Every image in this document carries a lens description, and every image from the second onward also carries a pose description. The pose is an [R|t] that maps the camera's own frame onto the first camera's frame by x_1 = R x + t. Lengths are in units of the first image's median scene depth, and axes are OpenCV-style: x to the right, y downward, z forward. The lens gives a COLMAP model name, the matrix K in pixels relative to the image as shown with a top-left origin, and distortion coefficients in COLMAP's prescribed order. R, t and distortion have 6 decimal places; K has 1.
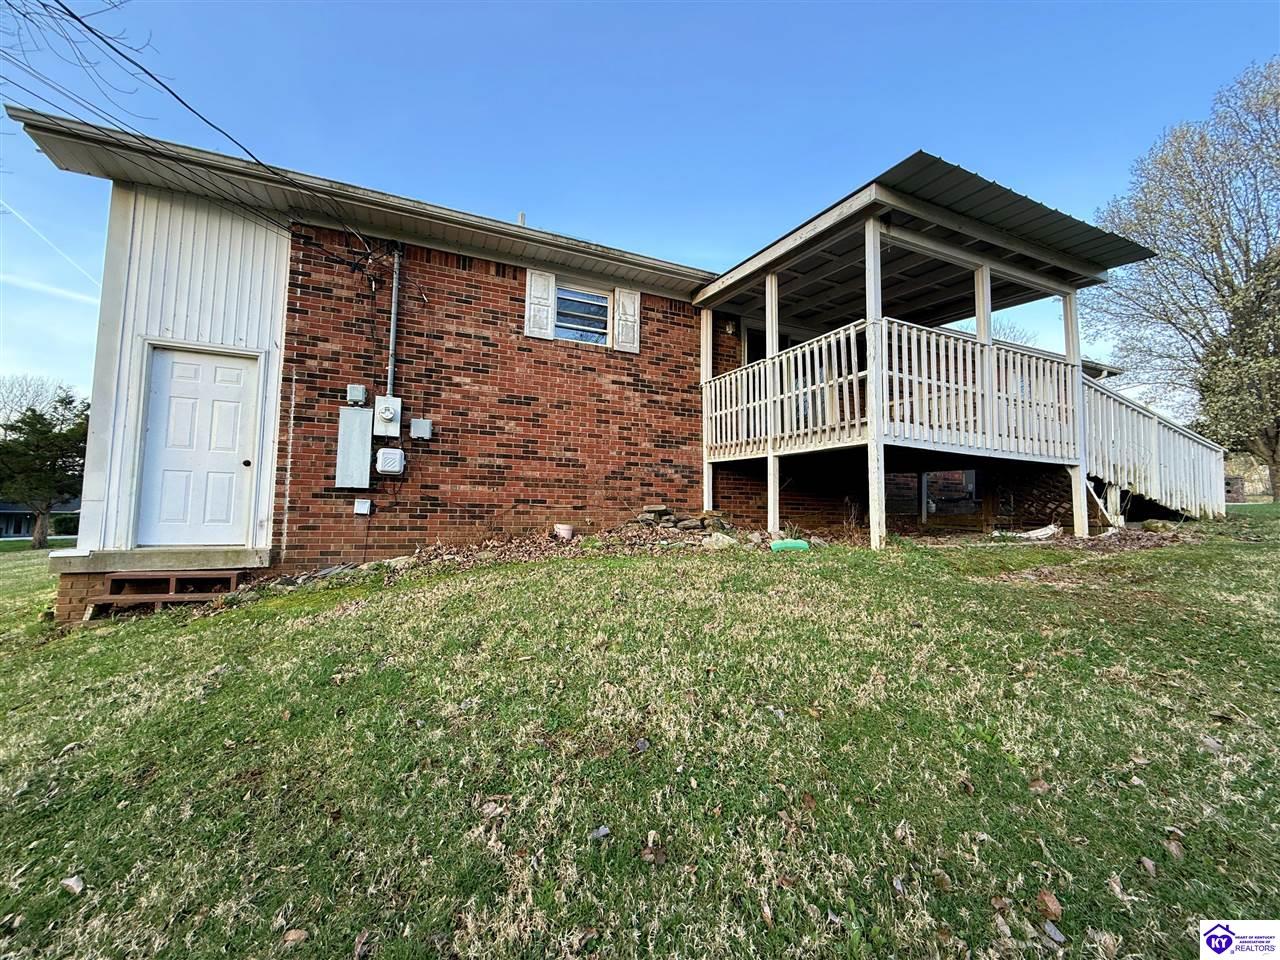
lens RADIAL K [[513.2, 0, 641.5], [0, 513.2, 485.6], [0, 0, 1]] dist [0.011376, -0.000862]
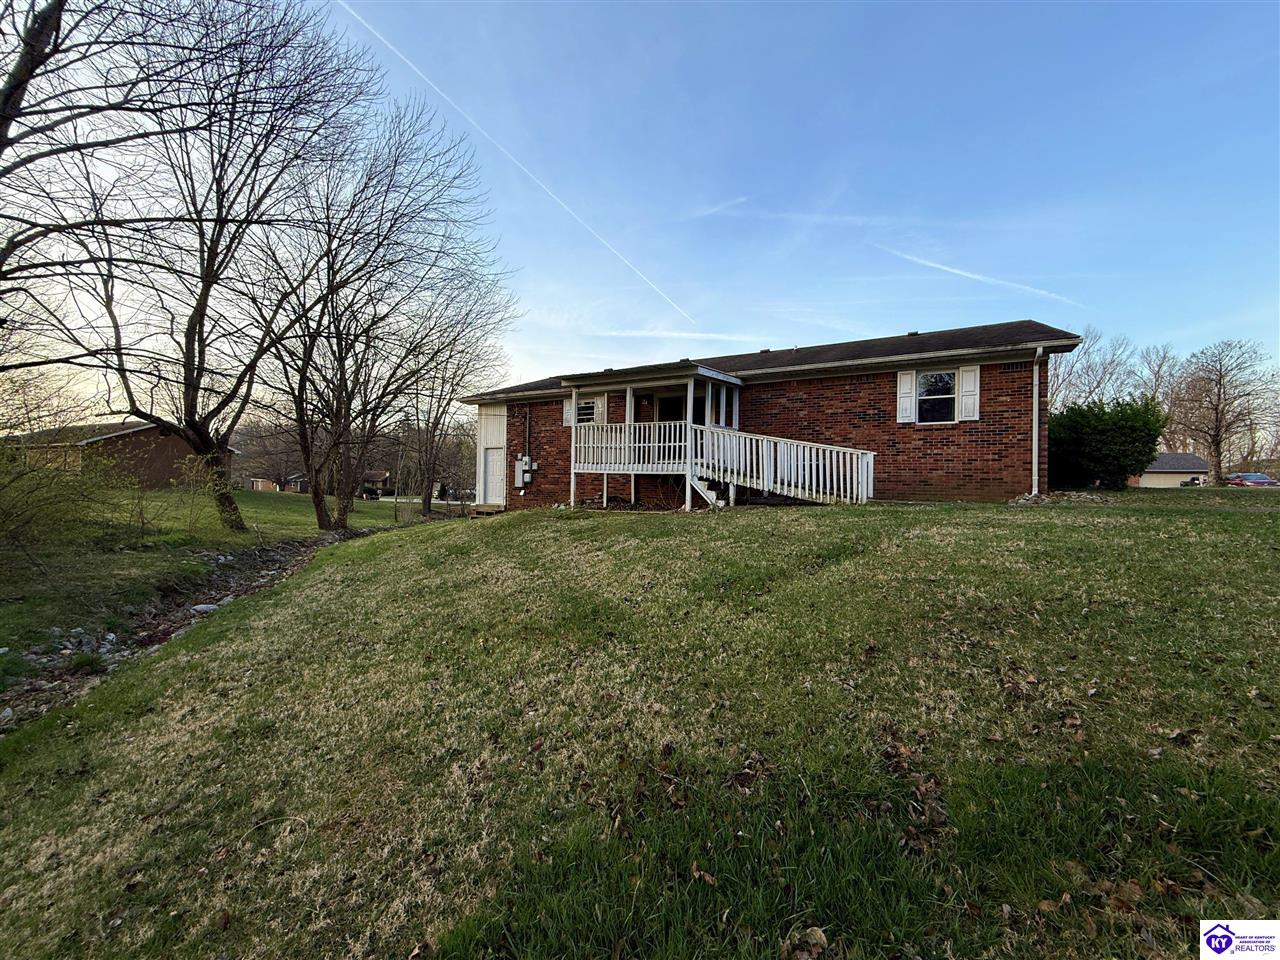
lens RADIAL K [[513.2, 0, 621.7], [0, 513.2, 475.0], [0, 0, 1]] dist [0.011376, -0.000862]
pose [[0.592647, -0.014380, -0.805334, 2.227694], [0.052212, 0.998424, 0.020595, -0.094522], [0.803768, -0.054253, 0.592464, -0.338059]]
